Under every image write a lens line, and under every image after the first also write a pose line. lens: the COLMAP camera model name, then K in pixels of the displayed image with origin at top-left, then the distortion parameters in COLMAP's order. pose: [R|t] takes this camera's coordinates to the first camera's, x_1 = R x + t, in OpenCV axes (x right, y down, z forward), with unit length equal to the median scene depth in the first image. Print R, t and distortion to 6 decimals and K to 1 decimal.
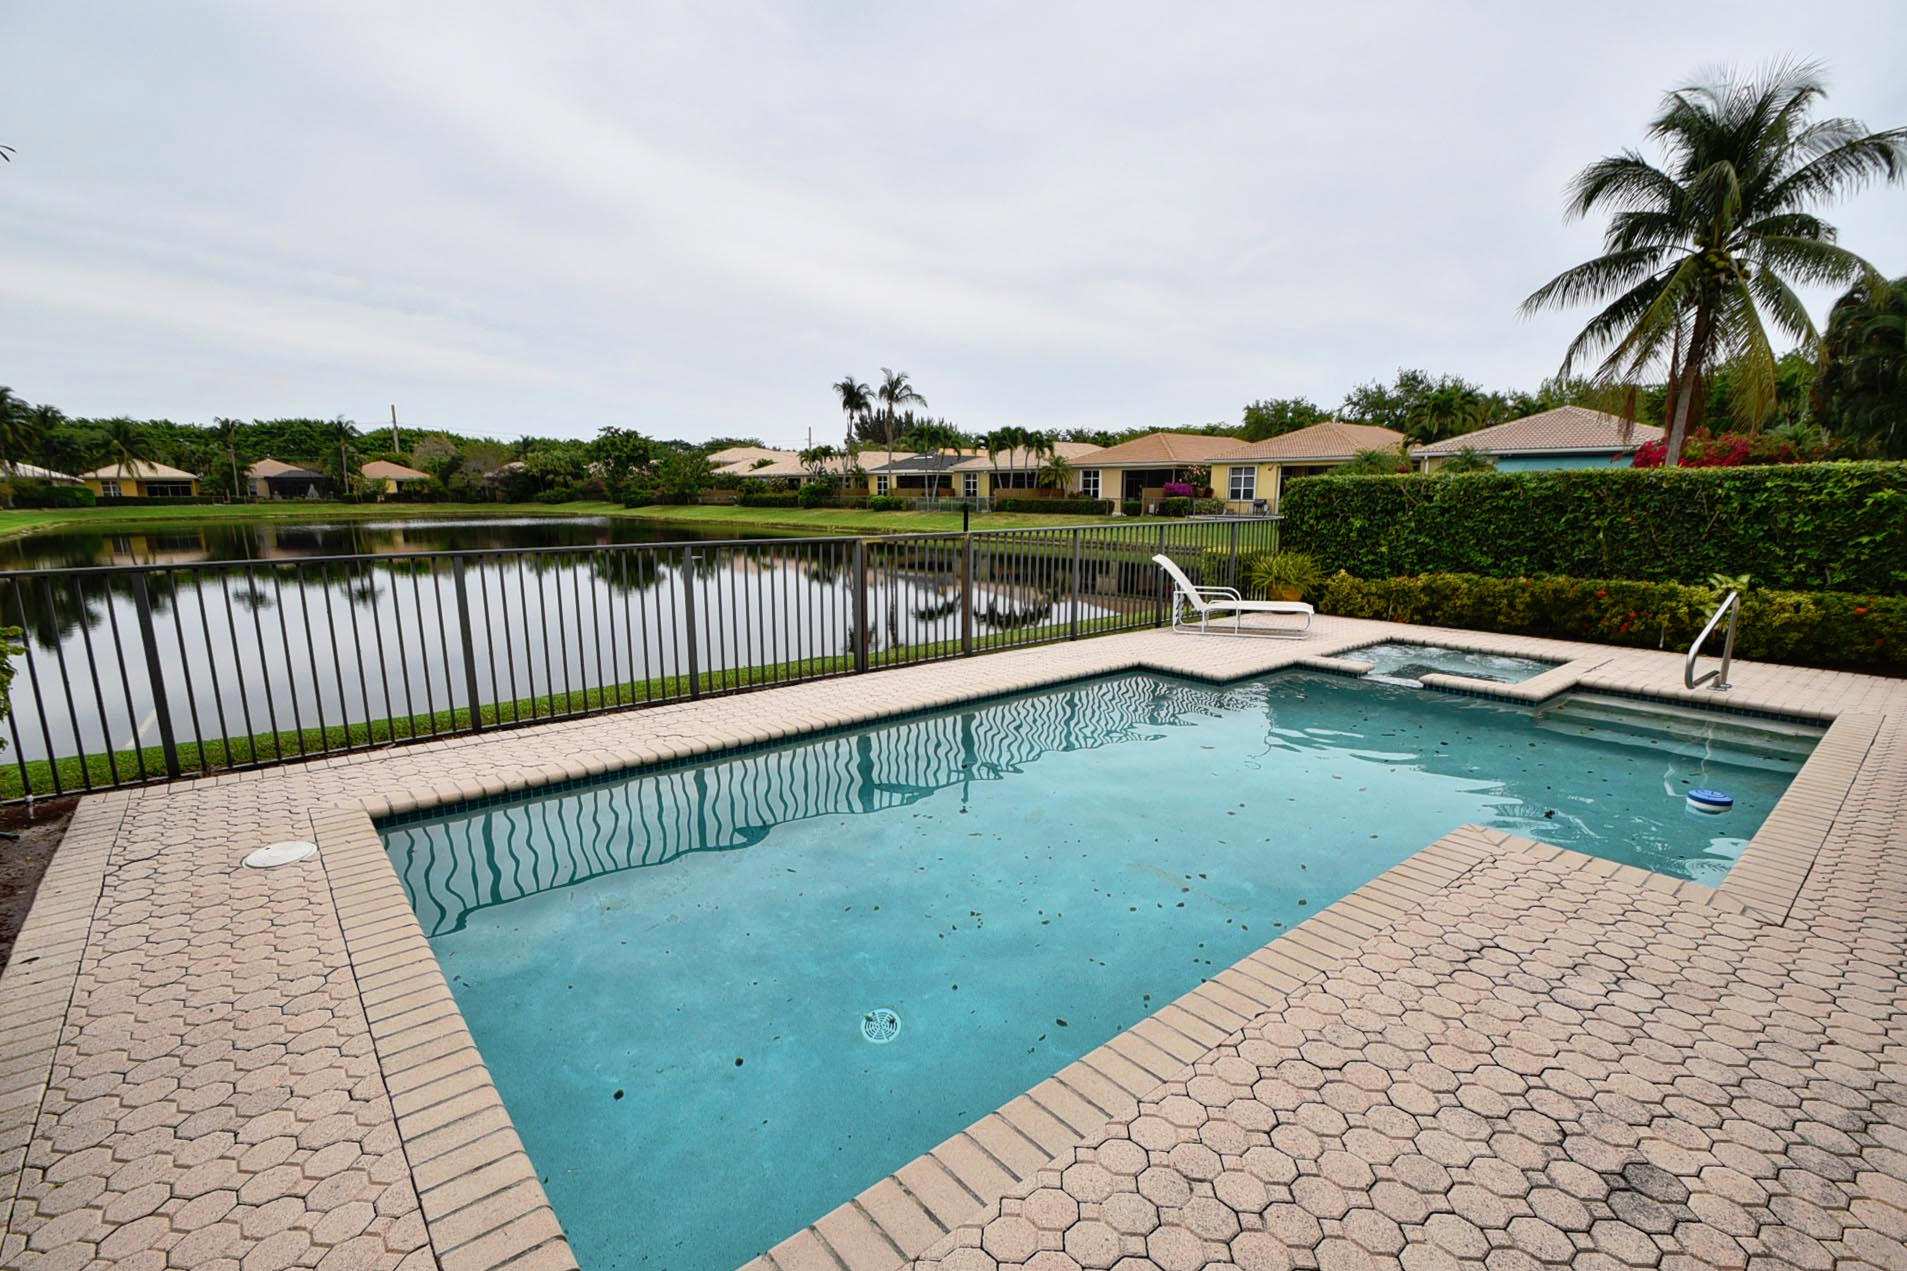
lens RADIAL K [[870.1, 0, 951.7], [0, 870.1, 665.4], [0, 0, 1]] dist [0.017793, -0.021667]
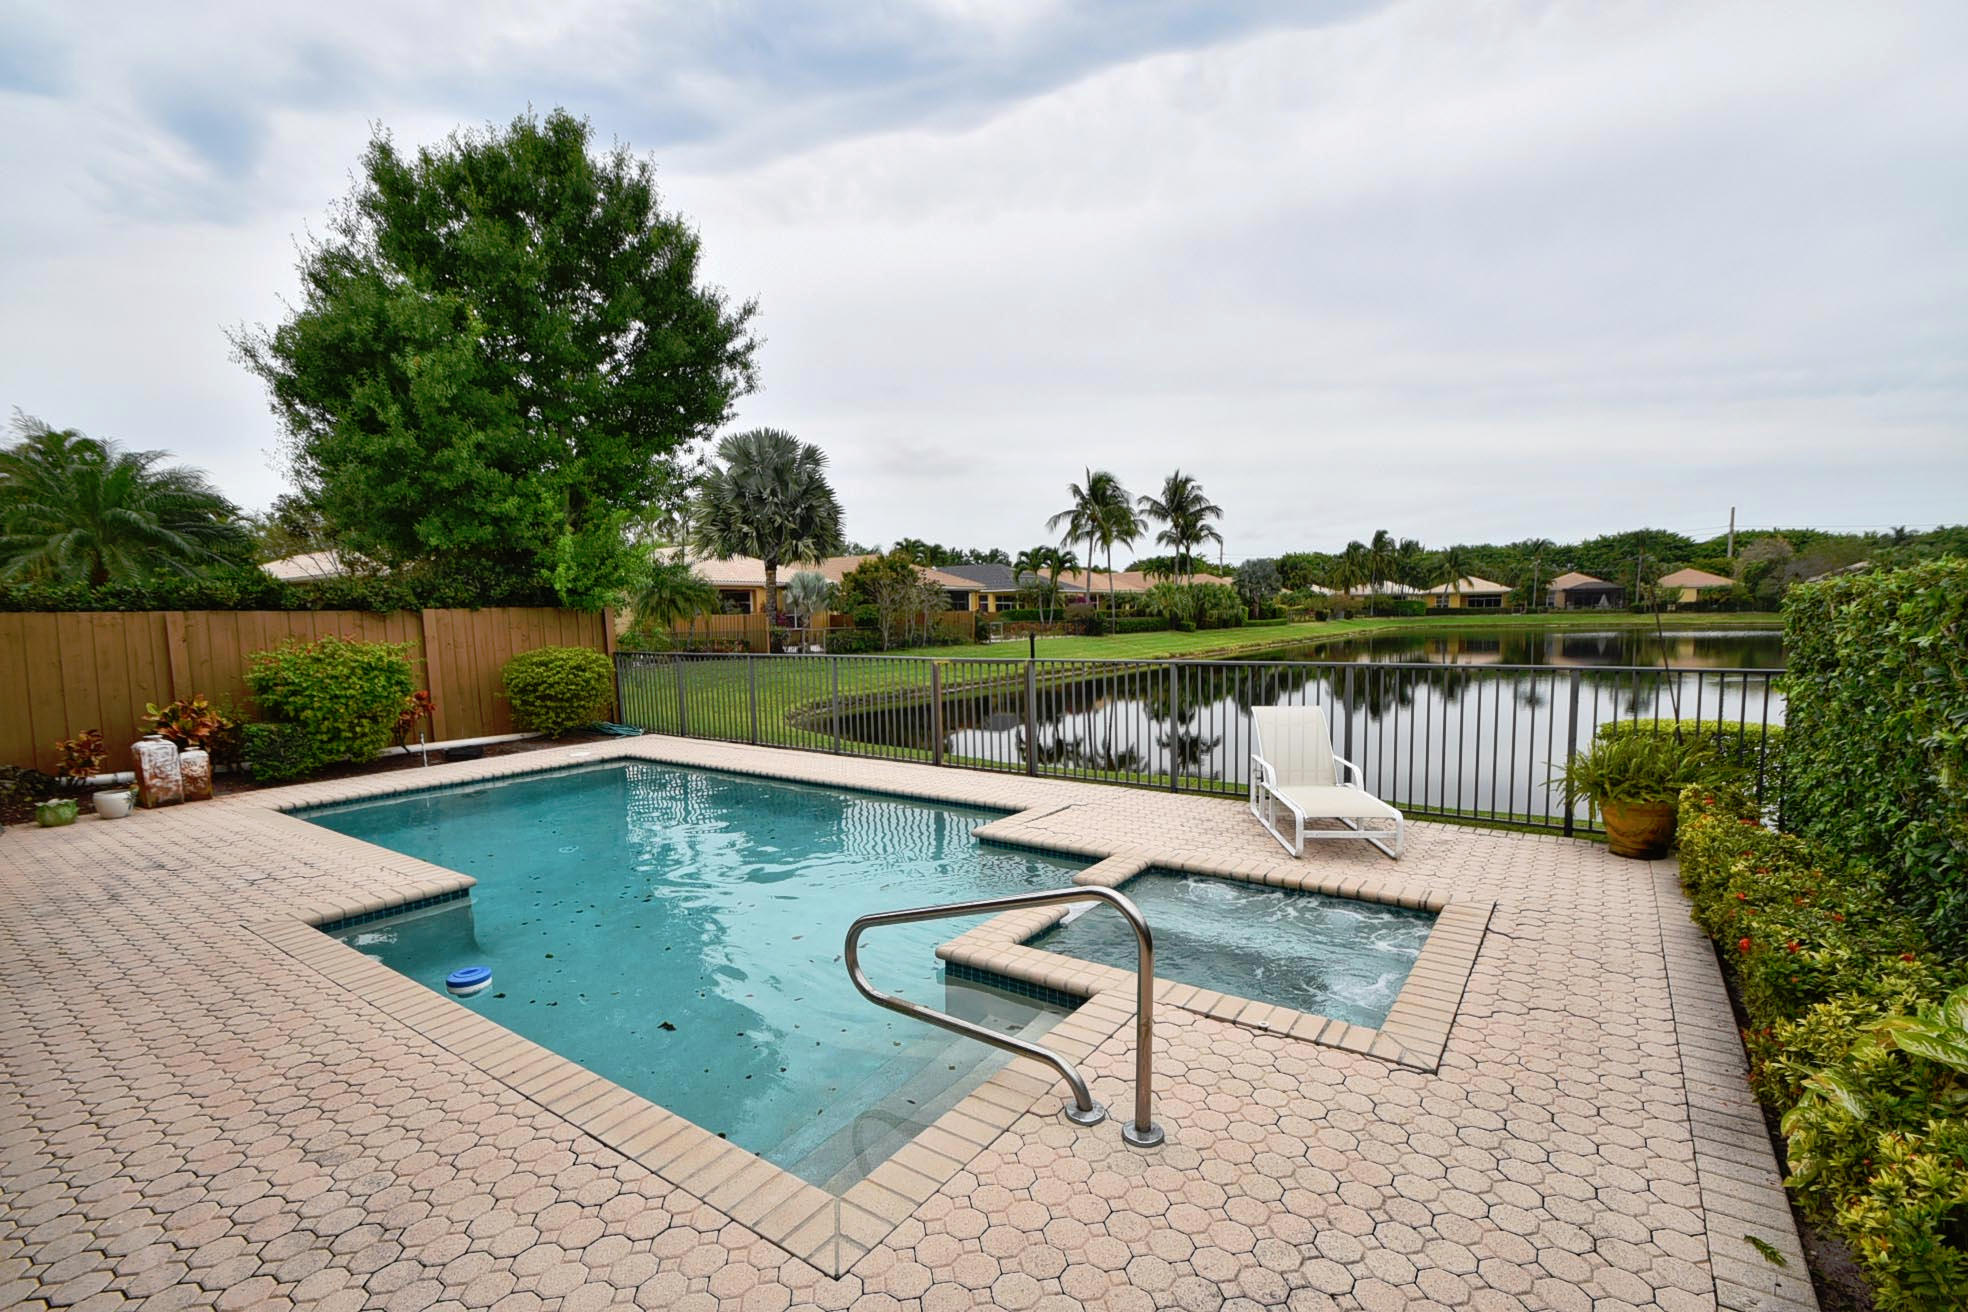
lens RADIAL K [[864.2, 0, 982.4], [0, 864.2, 697.6], [0, 0, 1]] dist [0.001083, -0.000341]
pose [[0.245446, 0.090646, -0.965163, 0.087153], [-0.171409, 0.983989, 0.048823, -0.012579], [0.954136, 0.153454, 0.257053, 0.058096]]
